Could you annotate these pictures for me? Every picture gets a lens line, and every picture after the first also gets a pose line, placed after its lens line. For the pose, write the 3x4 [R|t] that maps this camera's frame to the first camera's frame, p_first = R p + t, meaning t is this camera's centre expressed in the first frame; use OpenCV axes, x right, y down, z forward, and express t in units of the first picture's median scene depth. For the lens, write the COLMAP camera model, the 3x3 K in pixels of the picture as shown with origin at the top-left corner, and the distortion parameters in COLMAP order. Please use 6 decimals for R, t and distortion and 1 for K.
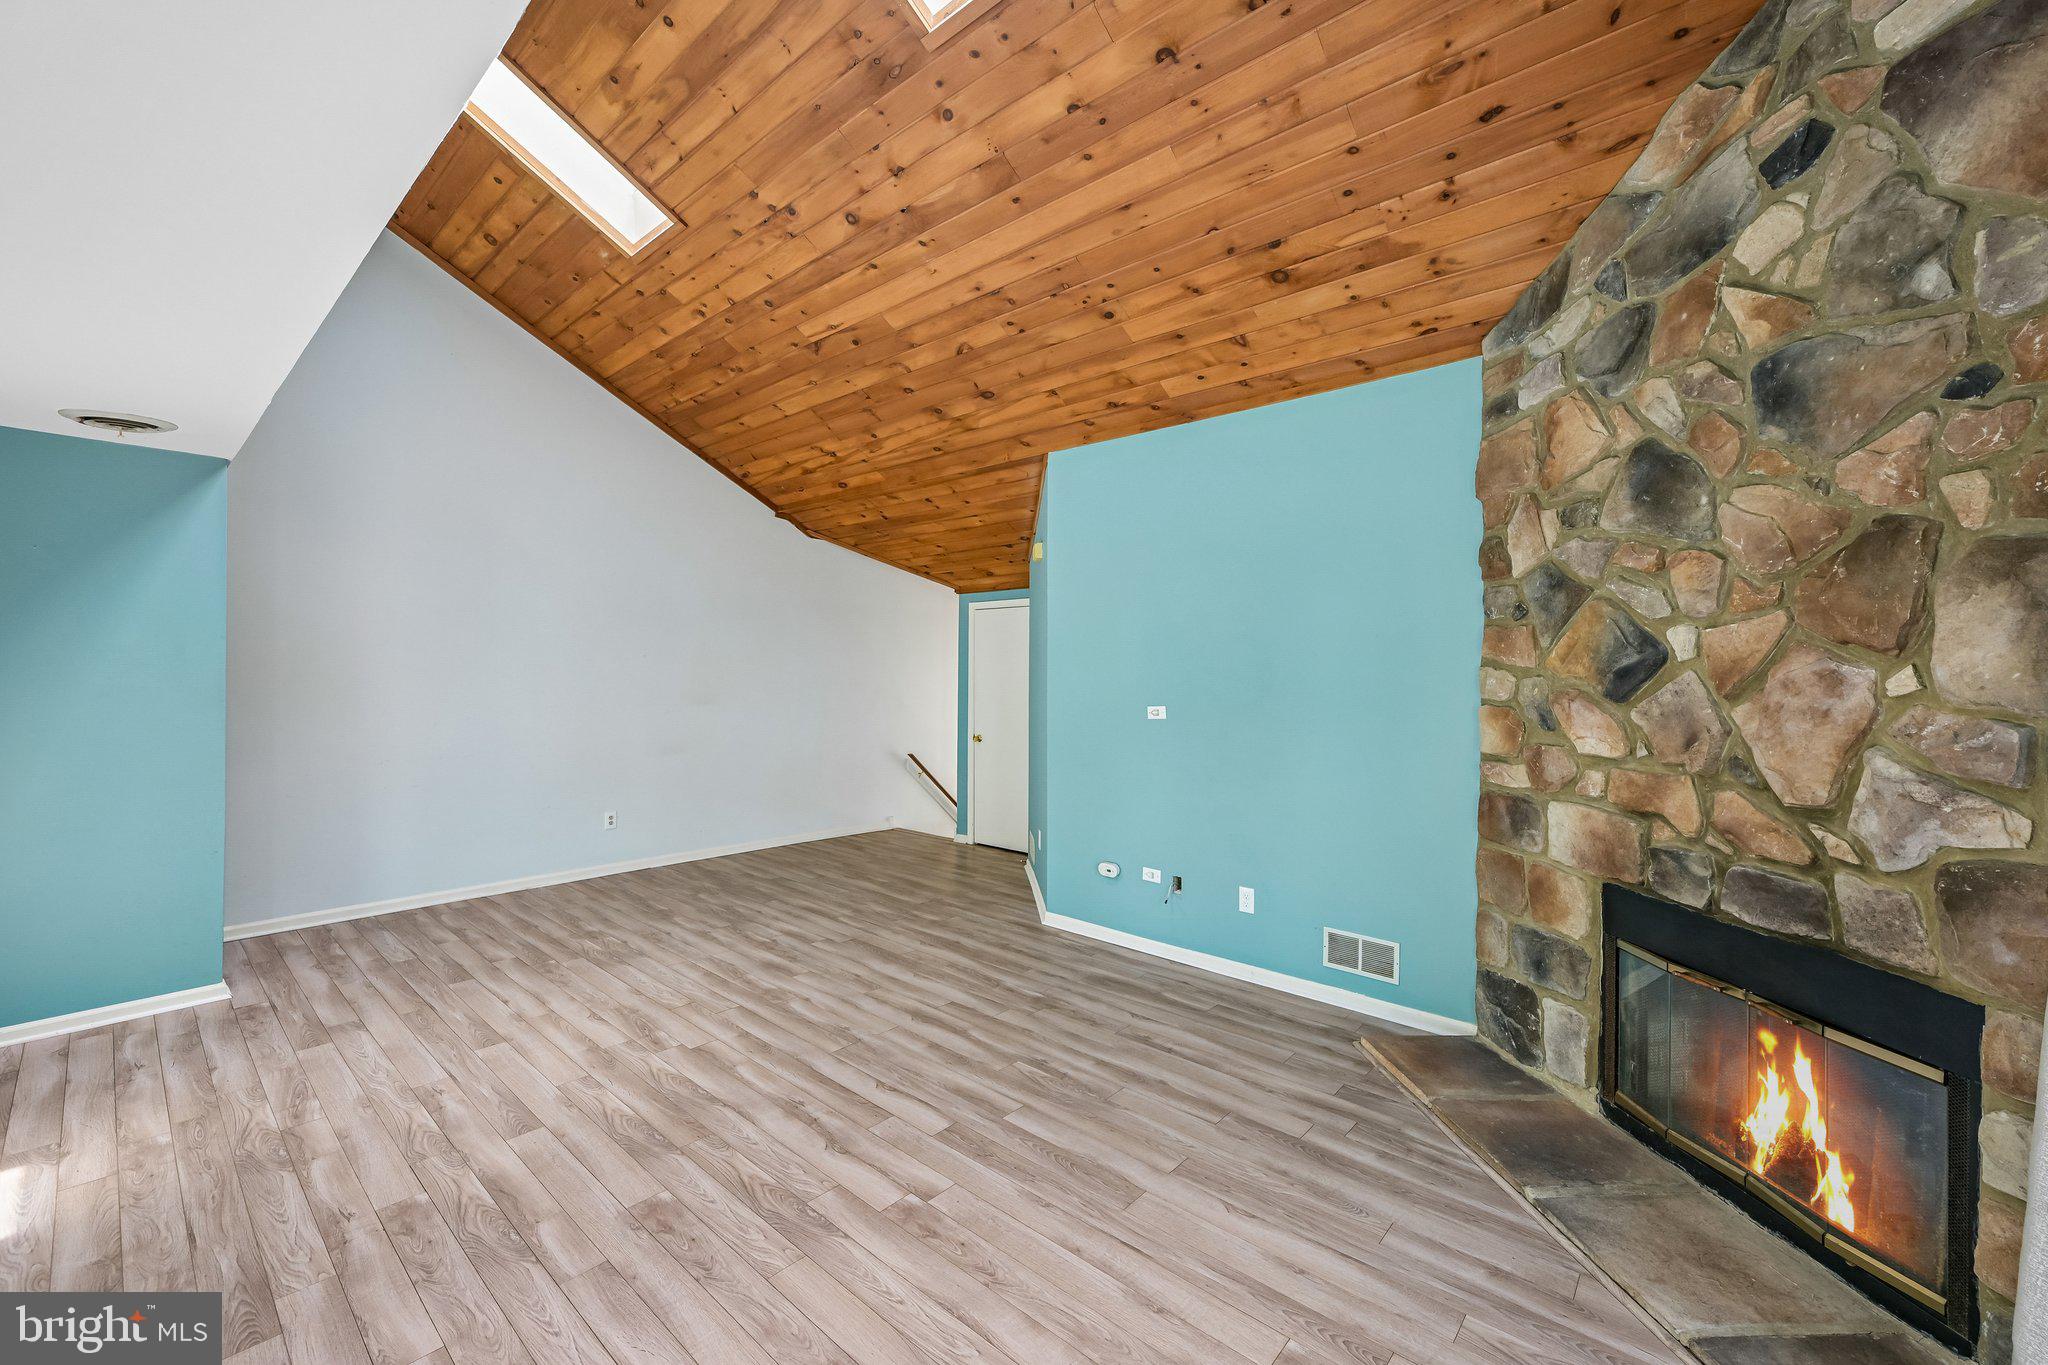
lens RADIAL K [[812.4, 0, 1019.6], [0, 812.4, 676.9], [0, 0, 1]] dist [-0.001101, -0.000240]
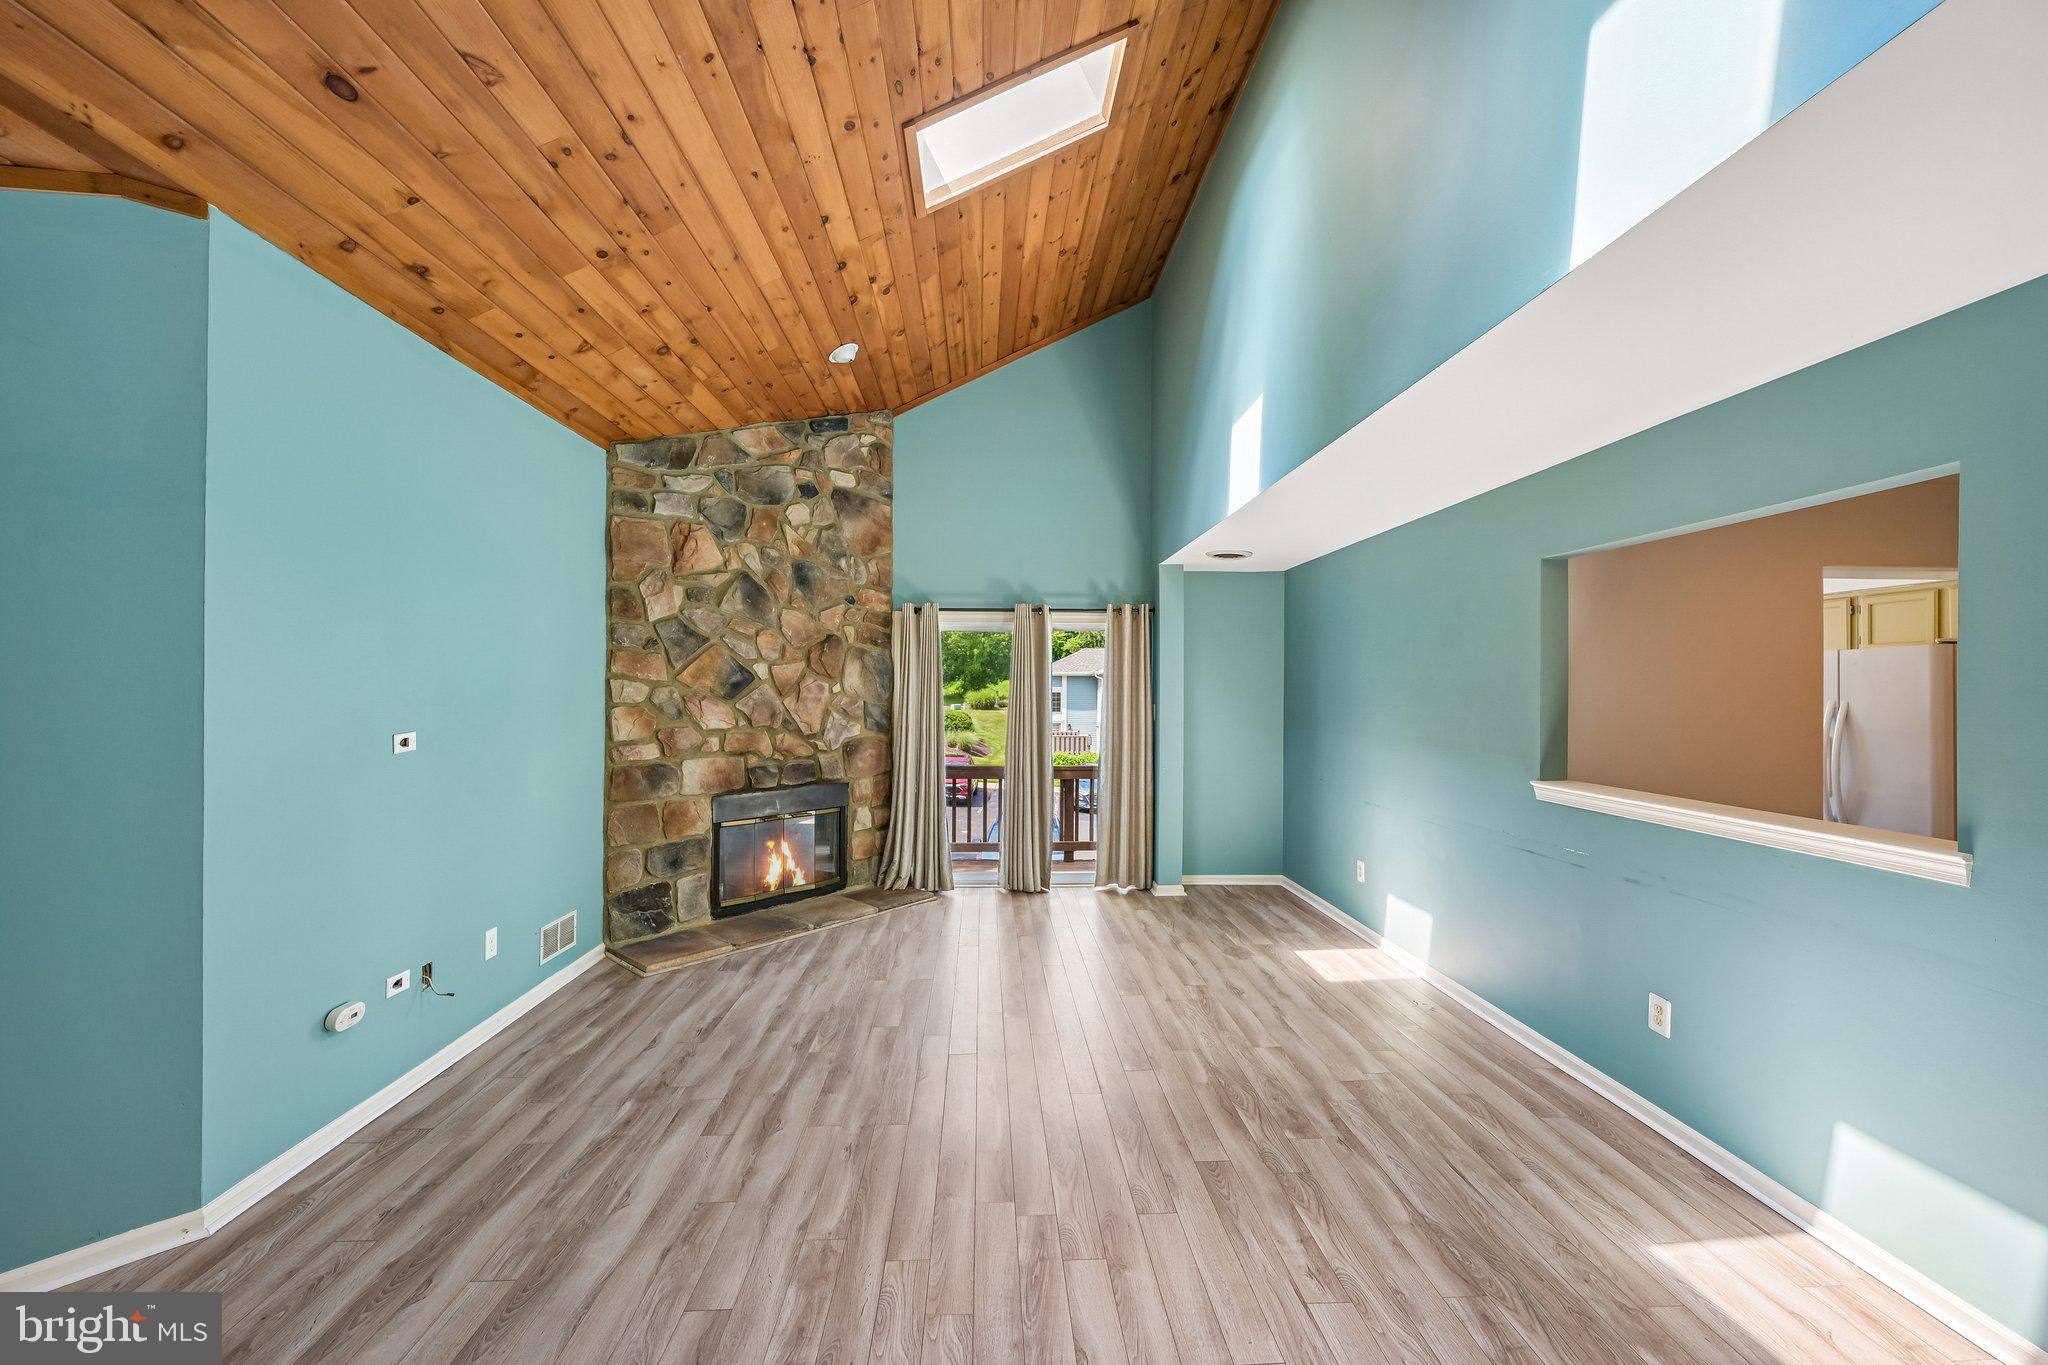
lens RADIAL K [[804.1, 0, 1021.4], [0, 804.1, 686.4], [0, 0, 1]] dist [0.001337, 0.000160]
pose [[-0.696216, -0.013435, 0.717706, -0.929349], [-0.010642, 0.999908, 0.008394, -0.019466], [-0.717753, -0.001793, -0.696295, 1.504982]]
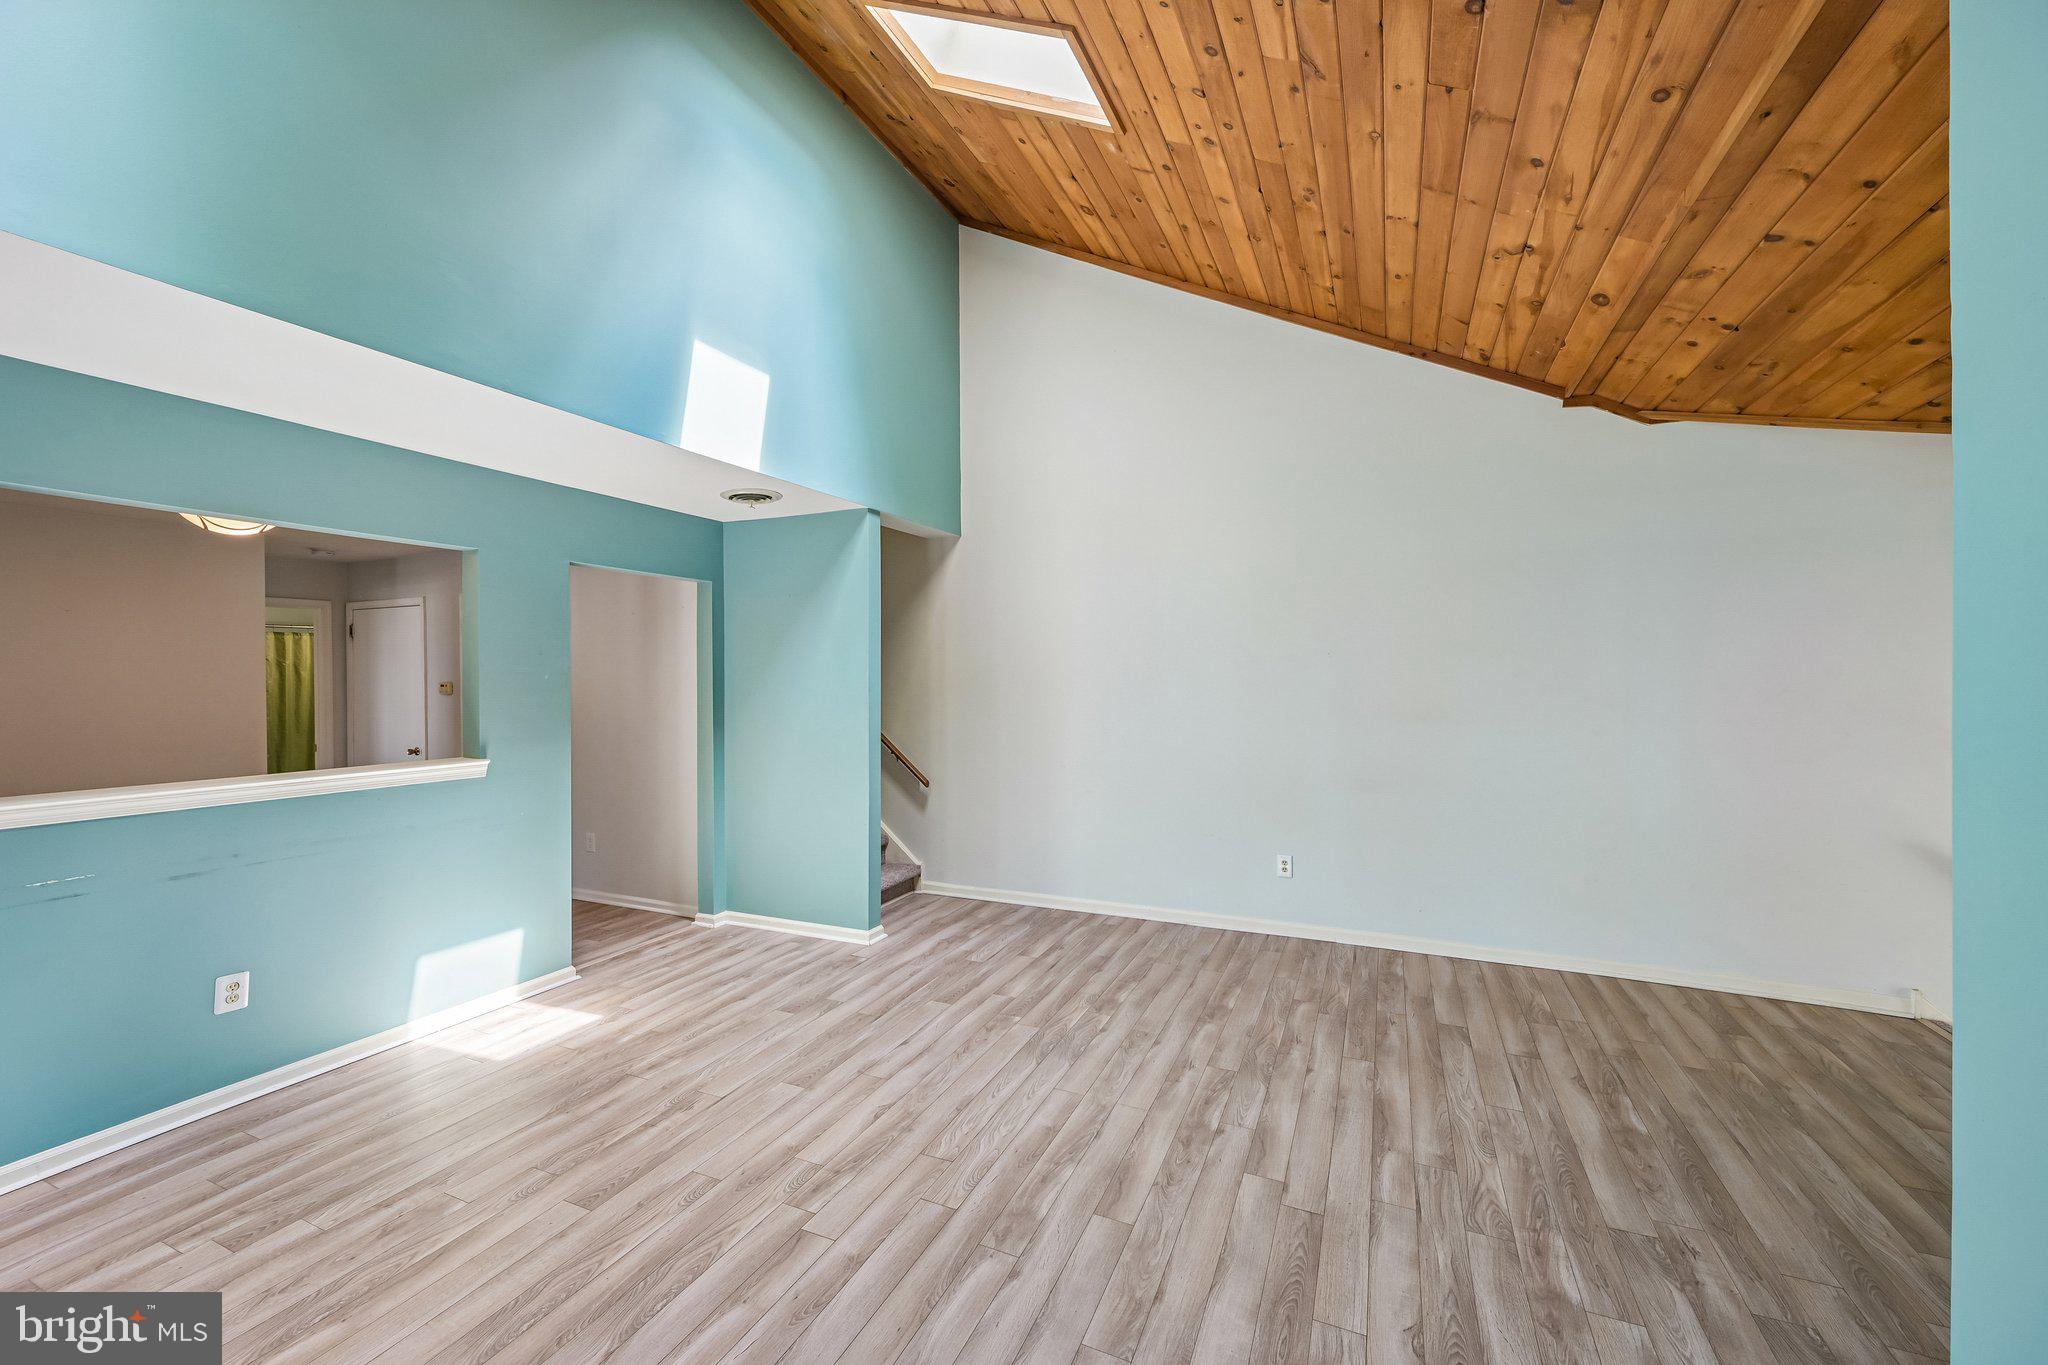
lens RADIAL K [[803.2, 0, 1024.0], [0, 803.2, 682.5], [0, 0, 1]] dist [0.000039, -0.000196]
pose [[0.295989, -0.005001, -0.955178, 0.294309], [0.005498, 0.999979, -0.003532, 0.003892], [0.955175, -0.004206, 0.296011, 0.978896]]
